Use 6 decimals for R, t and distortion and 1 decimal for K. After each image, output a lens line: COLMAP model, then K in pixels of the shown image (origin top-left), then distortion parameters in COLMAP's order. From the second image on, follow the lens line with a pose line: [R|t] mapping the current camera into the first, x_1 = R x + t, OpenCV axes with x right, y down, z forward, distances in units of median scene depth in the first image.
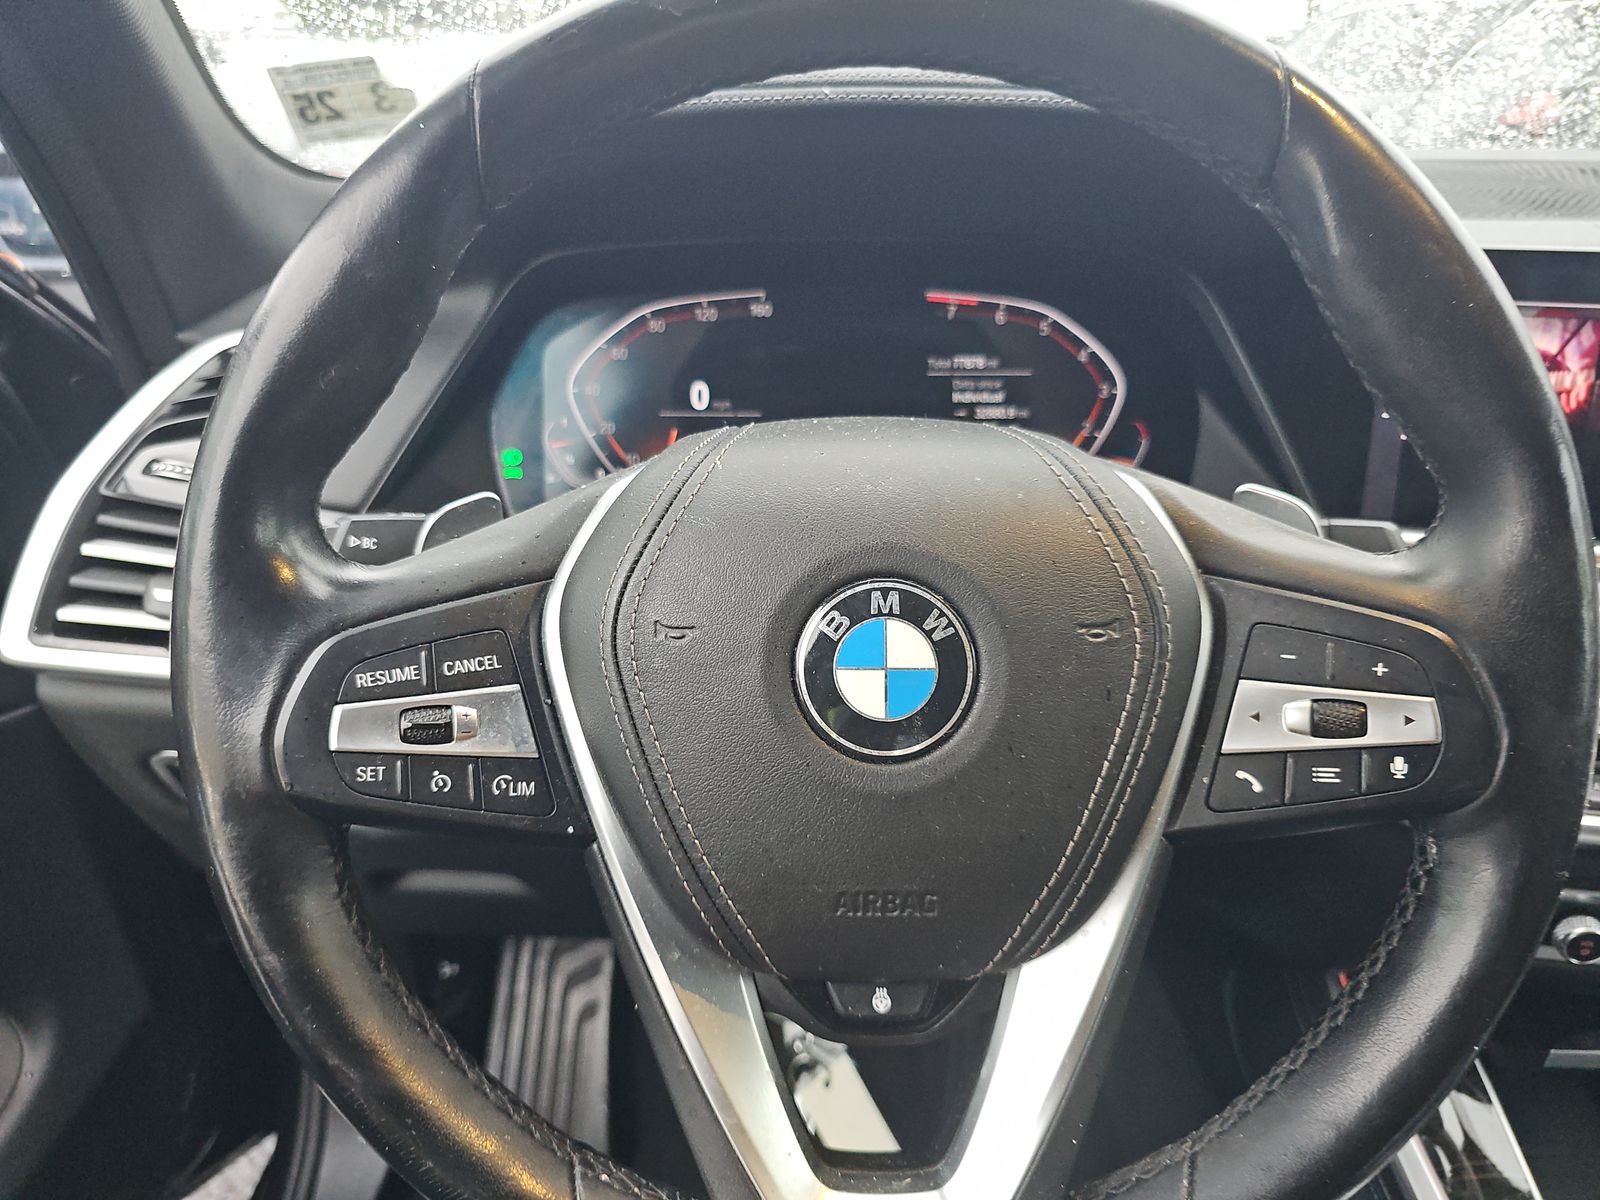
lens RADIAL K [[1098.3, 0, 798.0], [0, 1098.3, 601.4], [0, 0, 1]] dist [0.025344, -0.008843]
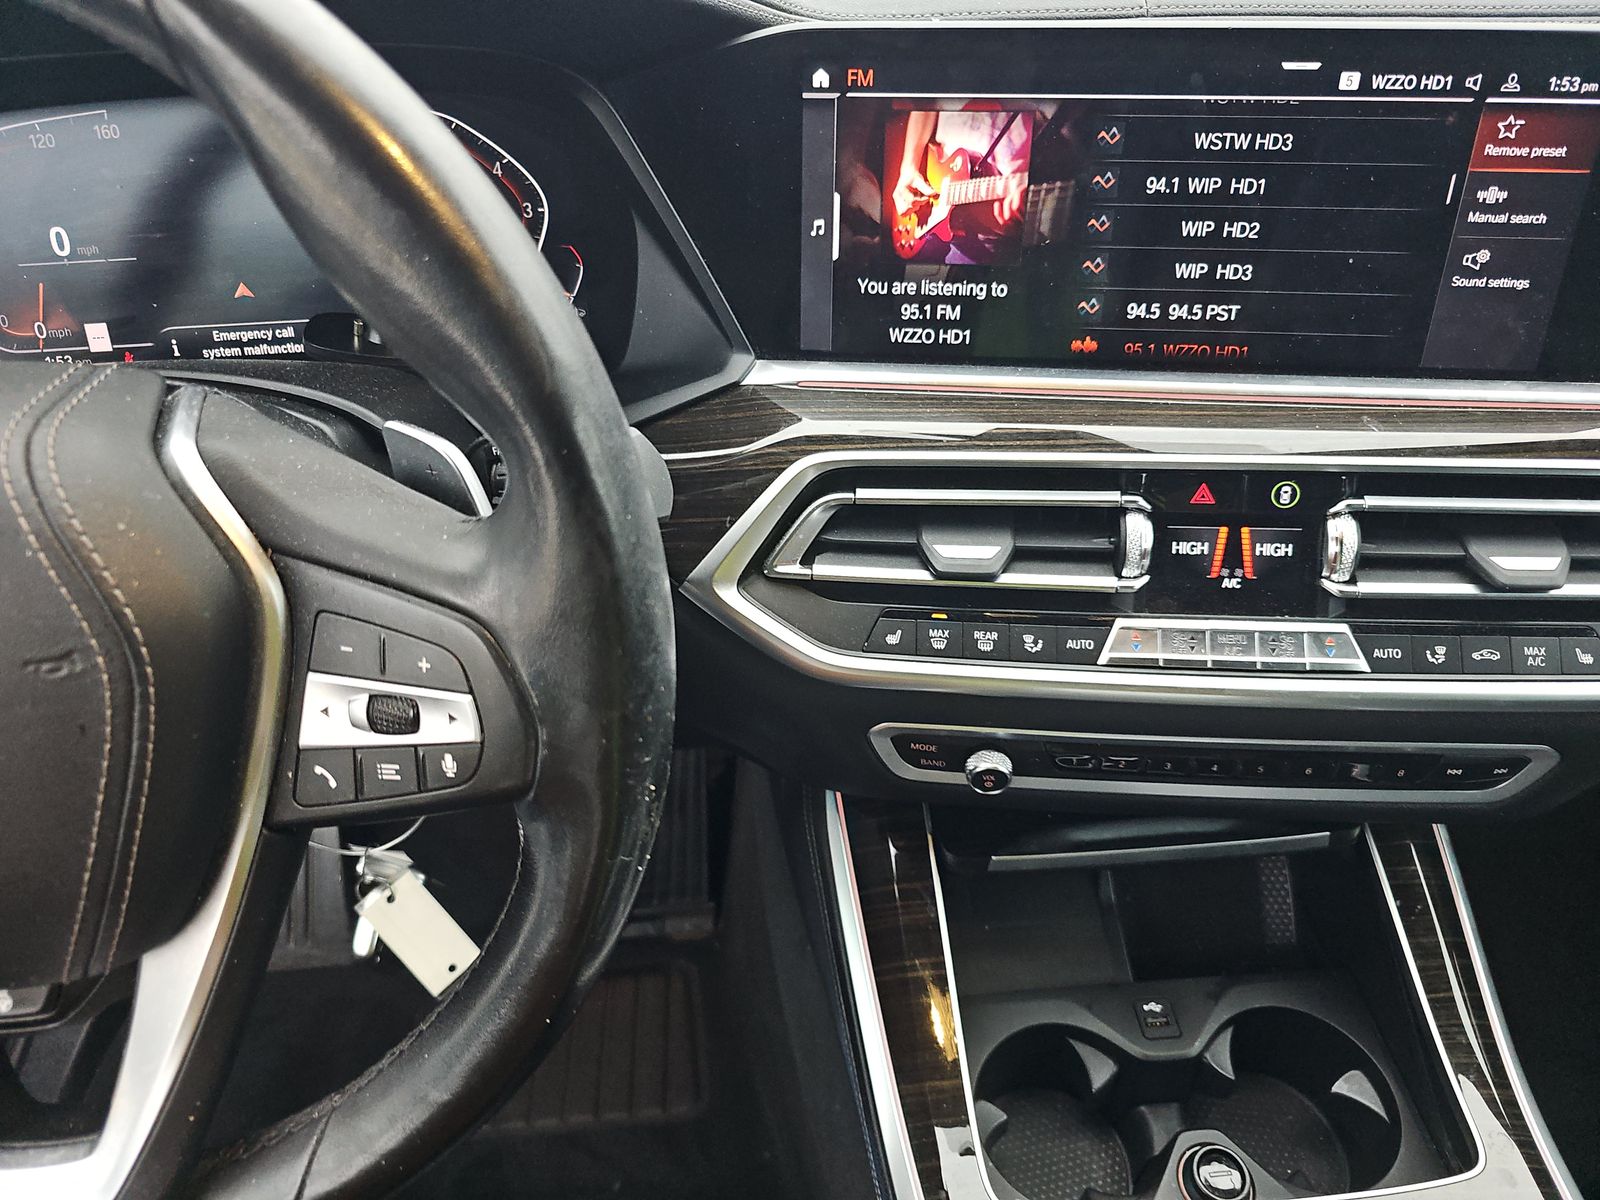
lens RADIAL K [[1051.2, 0, 790.2], [0, 1051.2, 592.6], [0, 0, 1]] dist [0.010174, -0.005572]
pose [[0.997866, -0.061938, 0.020671, 0.456137], [0.053751, 0.958928, 0.278510, -0.122528], [-0.037073, -0.276804, 0.960211, 0.100919]]
